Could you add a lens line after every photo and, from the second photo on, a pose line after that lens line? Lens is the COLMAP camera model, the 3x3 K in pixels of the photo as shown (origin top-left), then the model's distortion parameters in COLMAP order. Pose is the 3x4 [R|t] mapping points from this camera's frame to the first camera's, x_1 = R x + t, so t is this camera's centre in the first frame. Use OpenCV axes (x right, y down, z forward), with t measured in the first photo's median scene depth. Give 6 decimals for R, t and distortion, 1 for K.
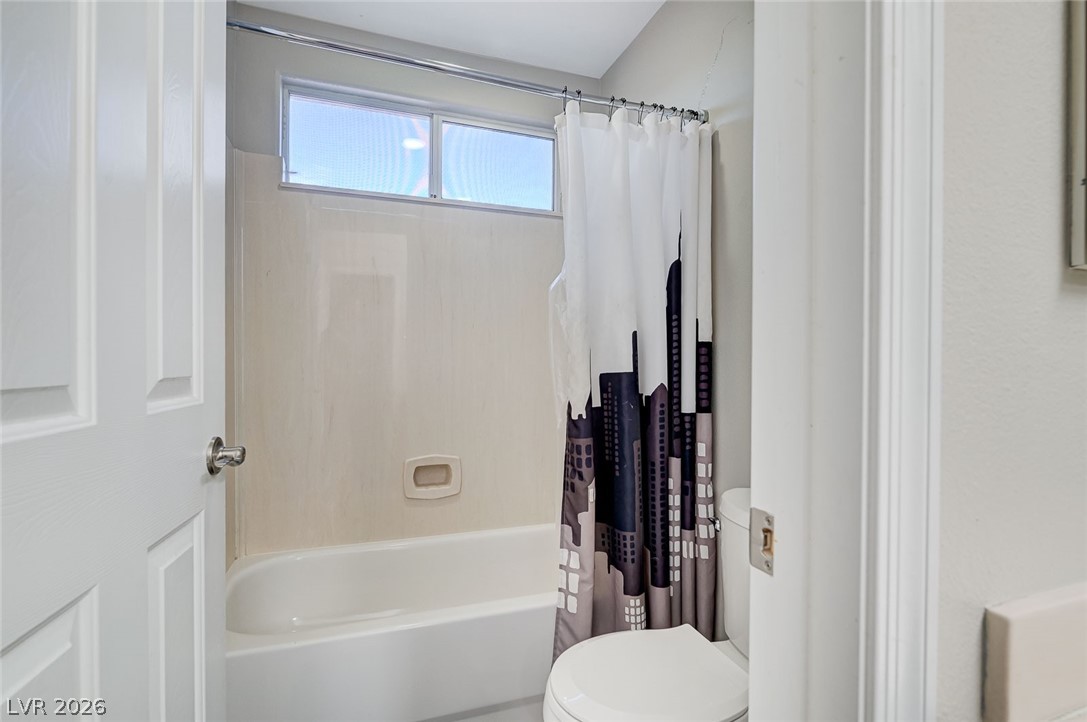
lens RADIAL K [[504.0, 0, 541.4], [0, 504.0, 360.6], [0, 0, 1]] dist [0.006194, 0.000993]
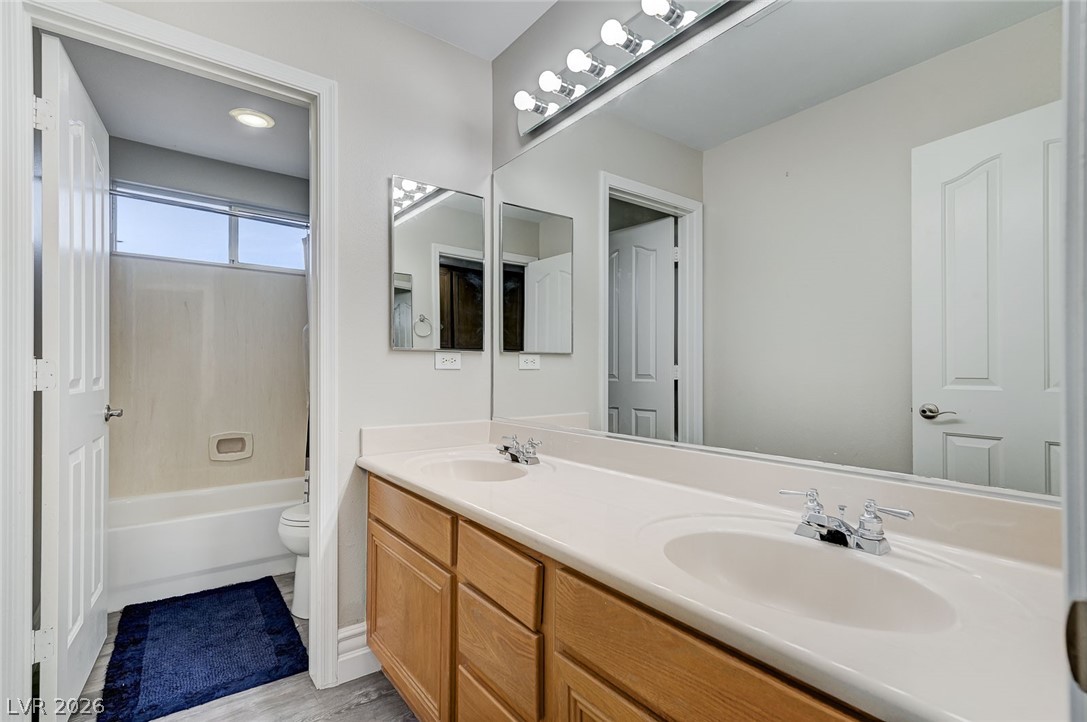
lens RADIAL K [[504.0, 0, 546.5], [0, 504.0, 366.1], [0, 0, 1]] dist [0.006194, 0.000993]
pose [[0.952772, -0.000216, 0.303685, 0.229883], [0.002027, 0.999982, -0.005649, -0.001529], [-0.303679, 0.005998, 0.952756, -0.752281]]
